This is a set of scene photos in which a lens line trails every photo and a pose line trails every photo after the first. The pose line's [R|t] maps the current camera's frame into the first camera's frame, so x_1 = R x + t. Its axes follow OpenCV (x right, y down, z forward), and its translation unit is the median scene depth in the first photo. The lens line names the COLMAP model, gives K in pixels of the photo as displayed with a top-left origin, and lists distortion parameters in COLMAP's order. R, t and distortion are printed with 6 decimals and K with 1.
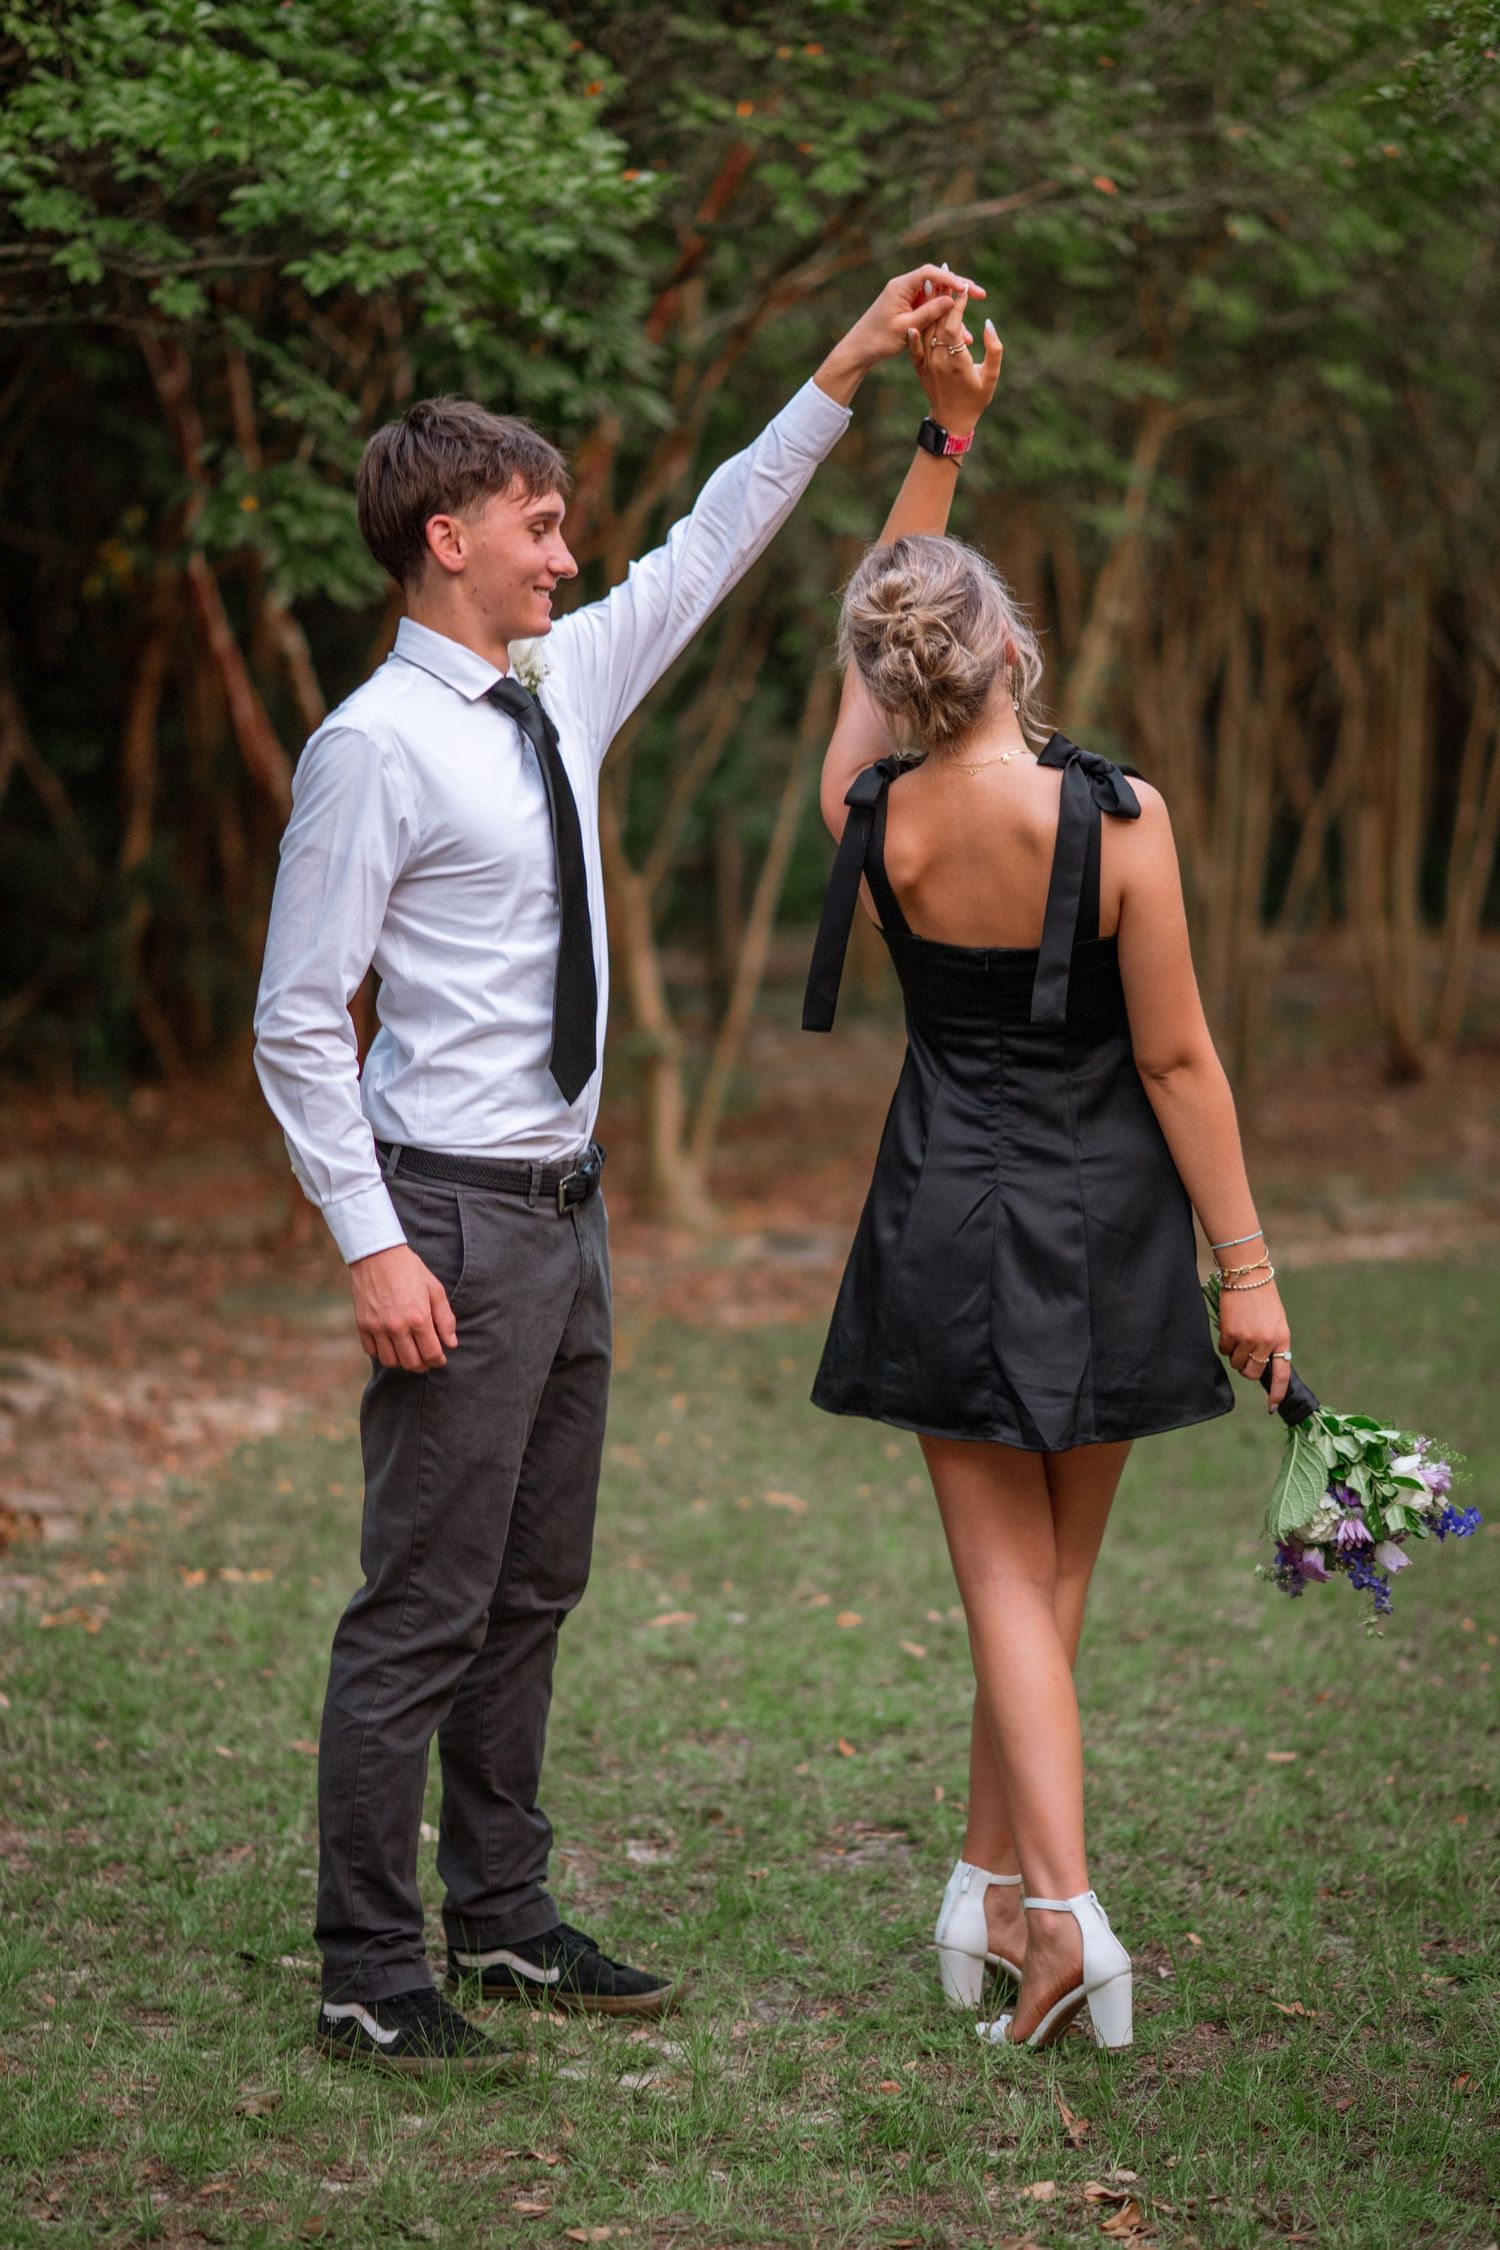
lens RADIAL K [[5202.9, 0, 744.1], [0, 5202.9, 1228.2], [0, 0, 1]] dist [0.022298, -0.605919]
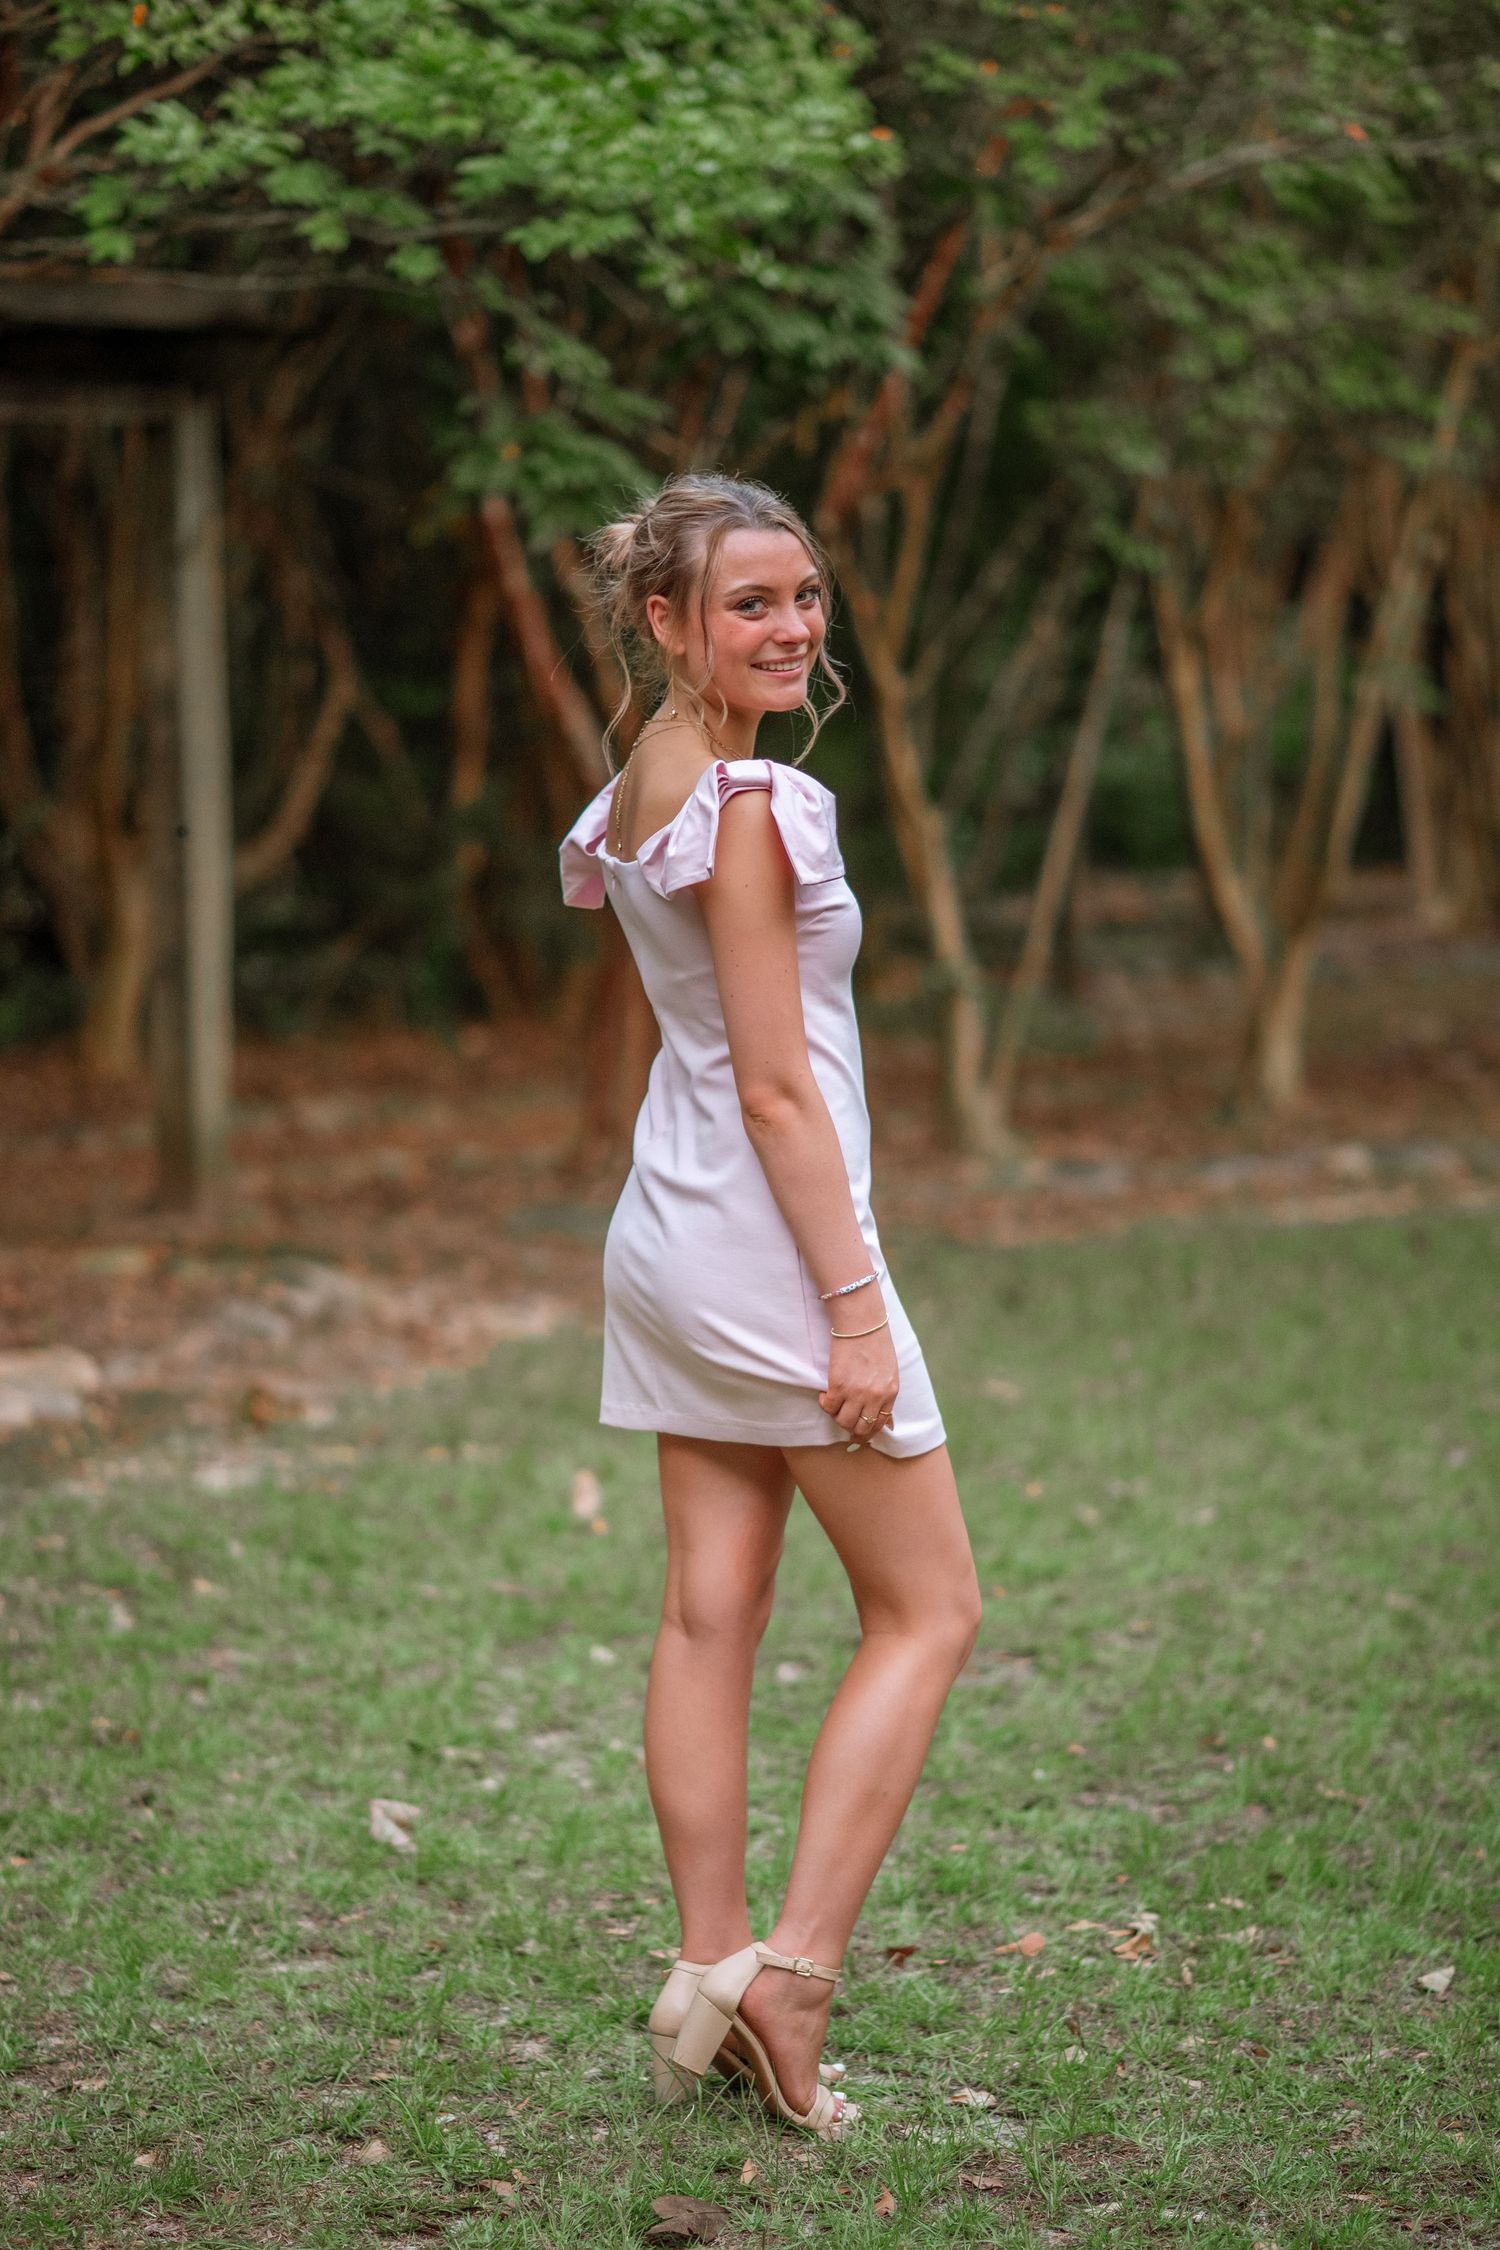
lens RADIAL K [[5407.7, 0, 745.5], [0, 5407.7, 1263.9], [0, 0, 1]] dist [-0.005241, -0.809370]
pose [[0.997045, 0.000559, -0.076820, 0.044787], [0.000428, 0.999918, 0.012829, 0.013853], [0.076821, -0.012823, 0.996962, -0.110432]]
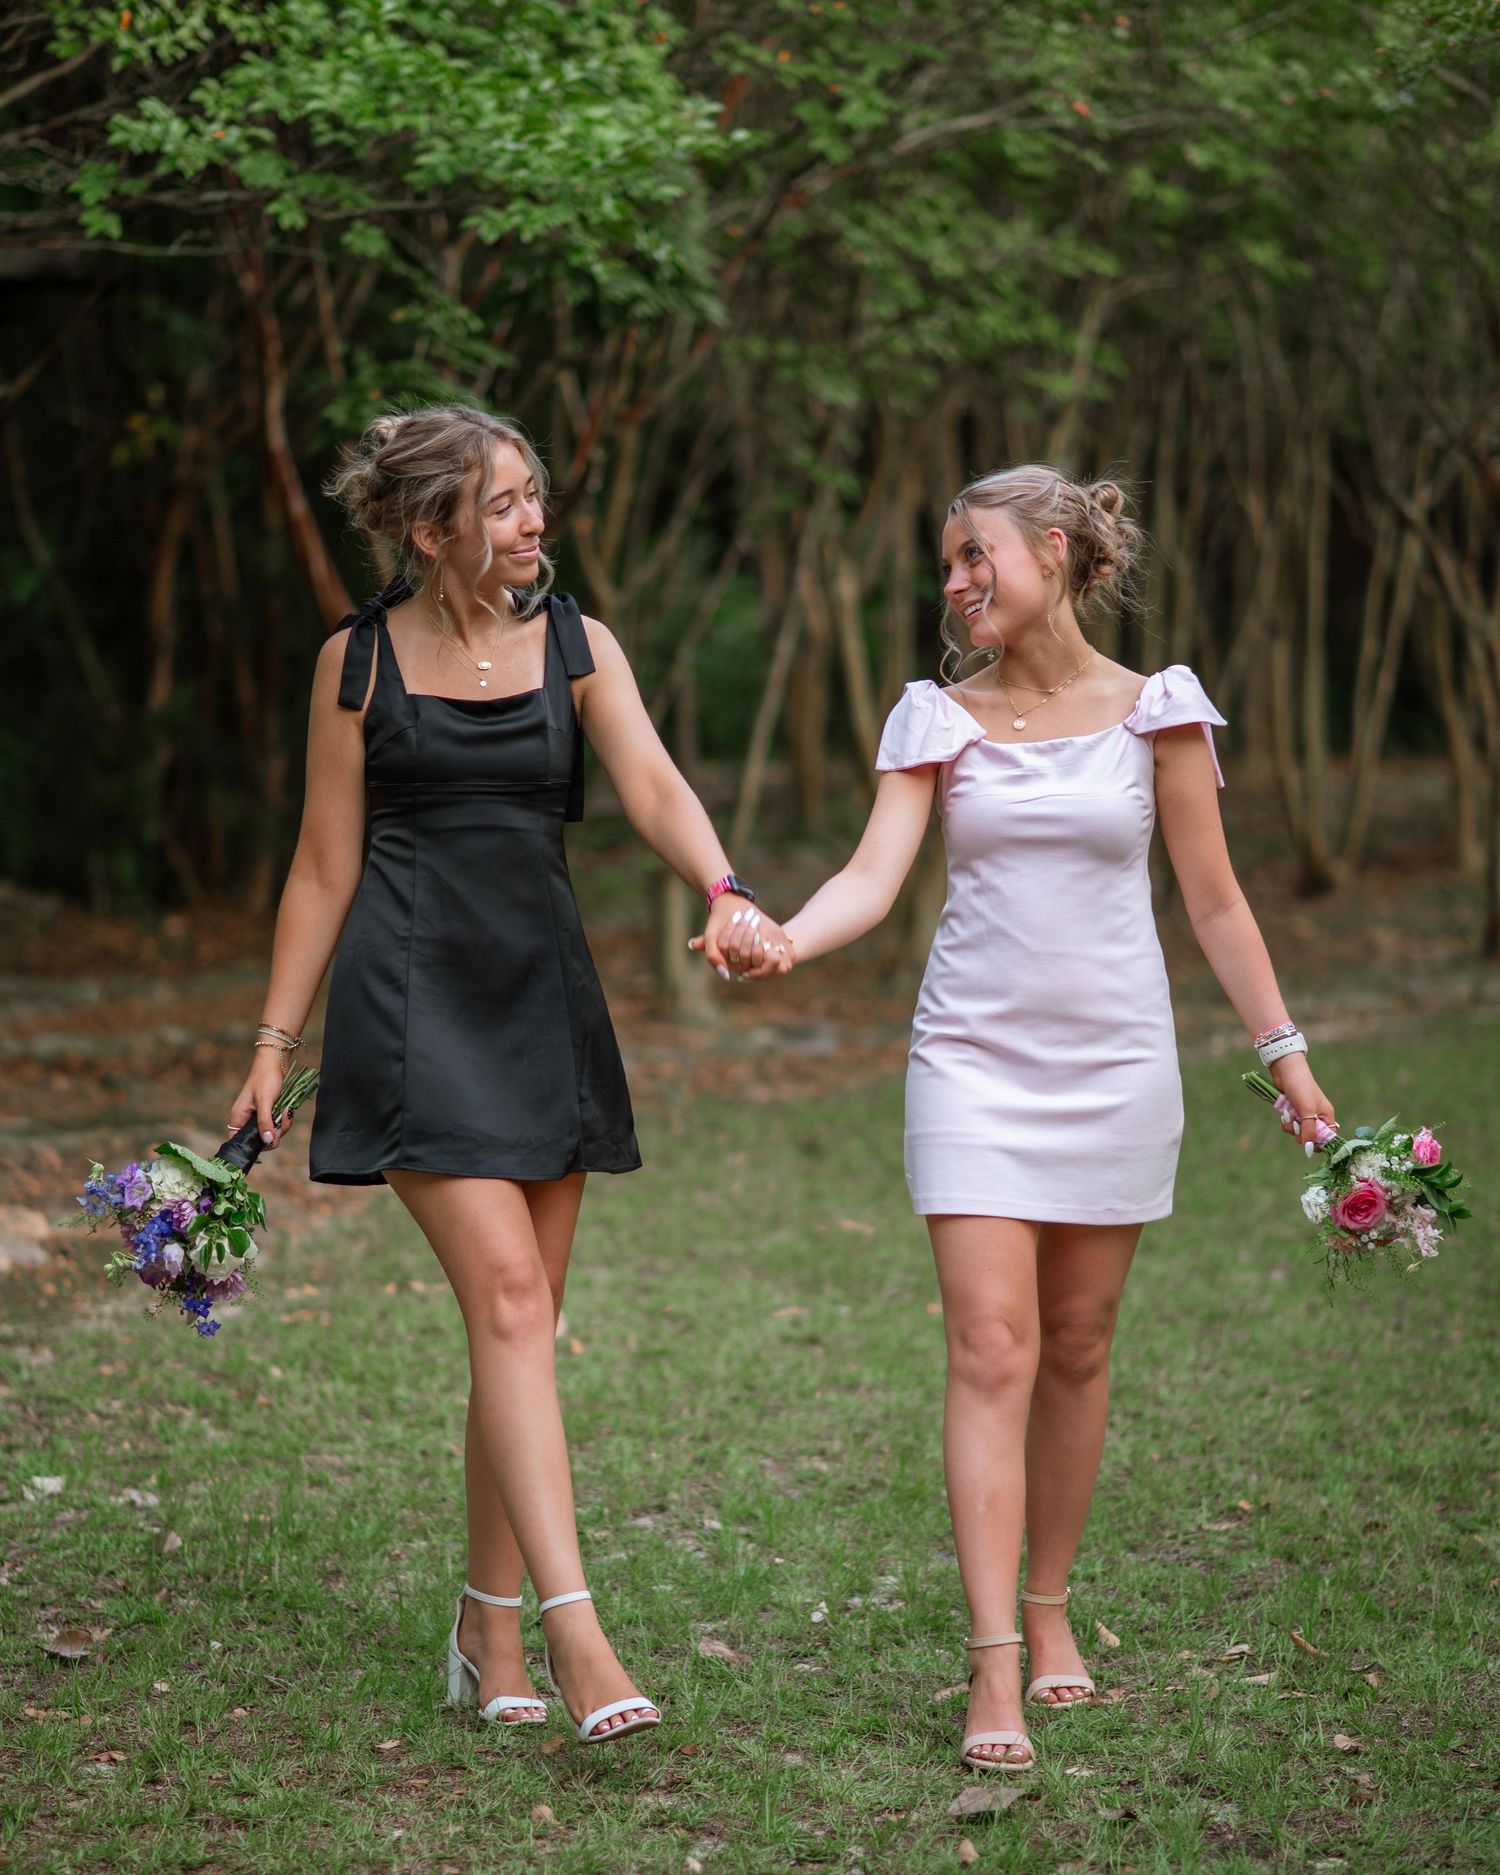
lens RADIAL K [[5169.1, 0, 750.0], [0, 5169.1, 937.5], [0, 0, 1]] dist [0.084284, -0.210382]
pose [[0.999595, -0.014383, 0.024561, -0.050631], [0.014972, 0.999601, -0.023933, 0.015466], [-0.024207, 0.024291, 0.999412, -0.214015]]
